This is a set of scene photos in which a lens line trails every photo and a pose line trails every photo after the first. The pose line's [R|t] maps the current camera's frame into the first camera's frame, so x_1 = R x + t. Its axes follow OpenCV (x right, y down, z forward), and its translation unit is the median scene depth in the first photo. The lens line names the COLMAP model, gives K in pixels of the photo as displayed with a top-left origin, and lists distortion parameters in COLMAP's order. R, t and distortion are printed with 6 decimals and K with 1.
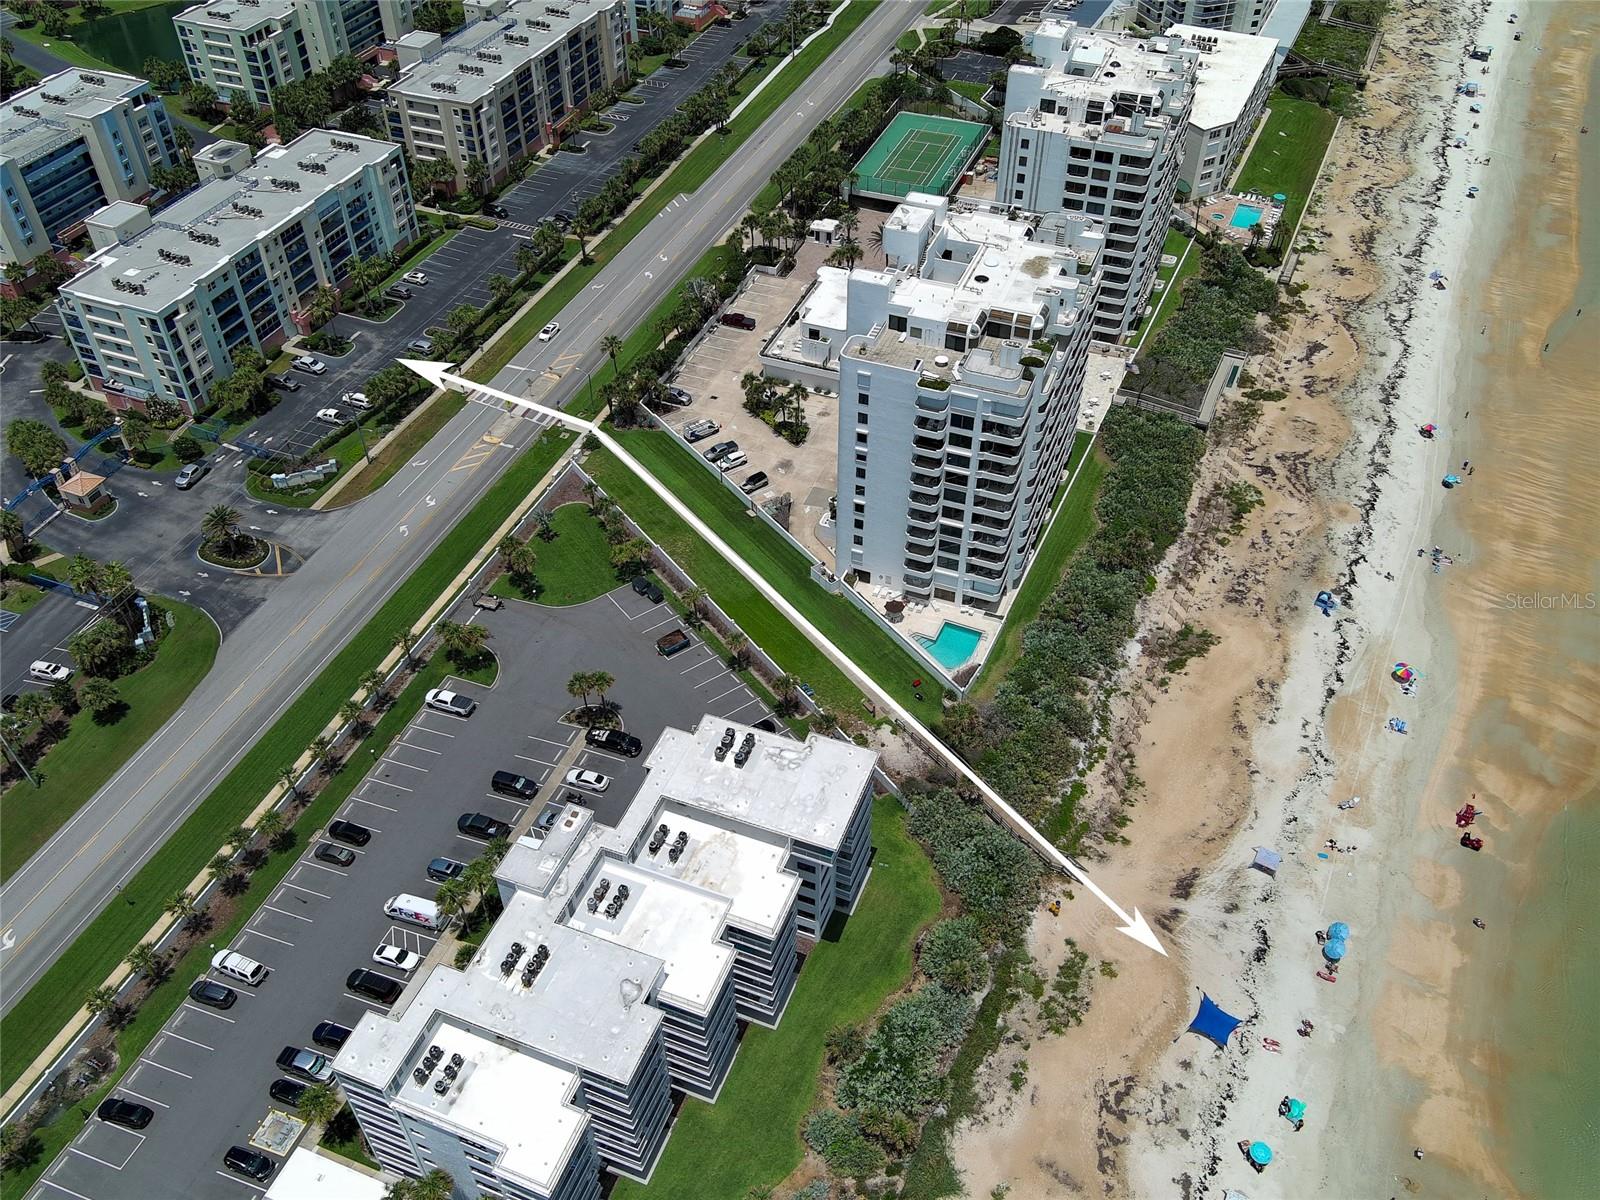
lens RADIAL K [[1327.2, 0, 788.4], [0, 1327.2, 590.8], [0, 0, 1]] dist [0.012804, -0.021135]
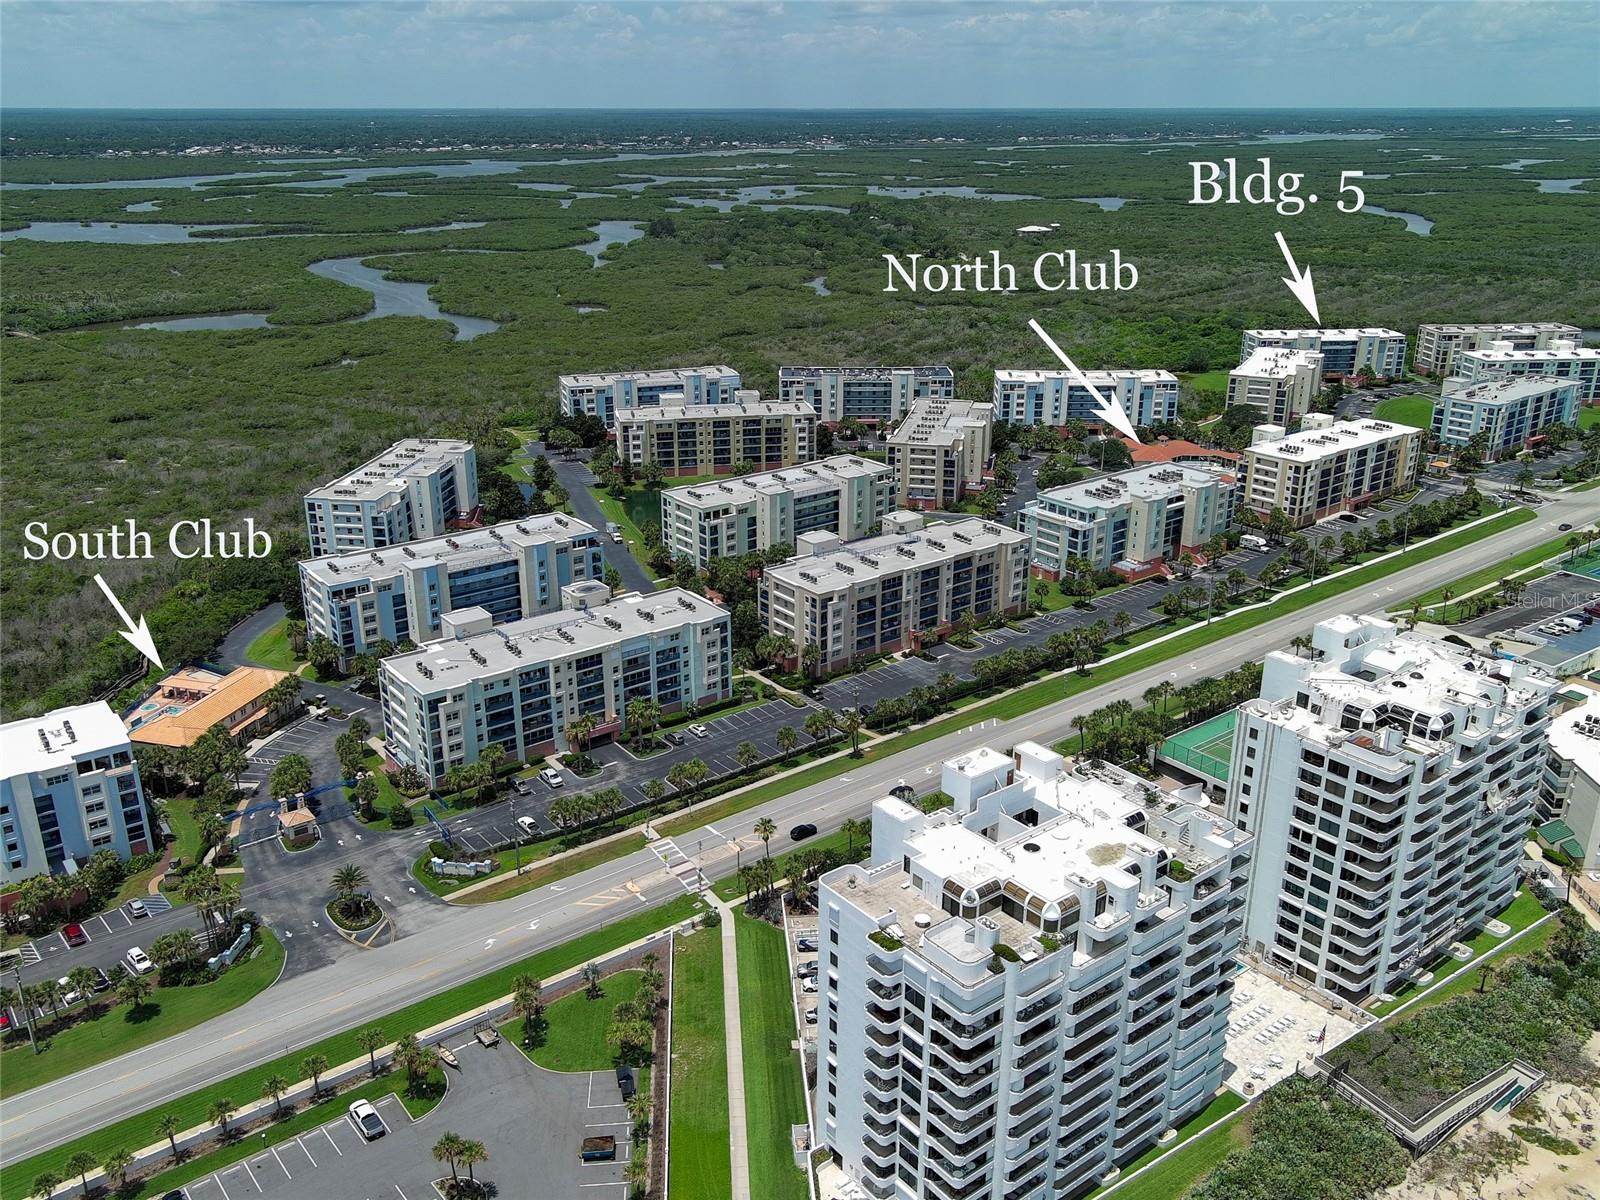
lens RADIAL K [[1327.2, 0, 800.7], [0, 1327.2, 589.2], [0, 0, 1]] dist [0.012804, -0.021135]
pose [[0.858828, 0.175571, -0.481237, 0.300565], [-0.345694, 0.891909, -0.291537, -0.062859], [0.378034, 0.416741, 0.826691, 0.129822]]
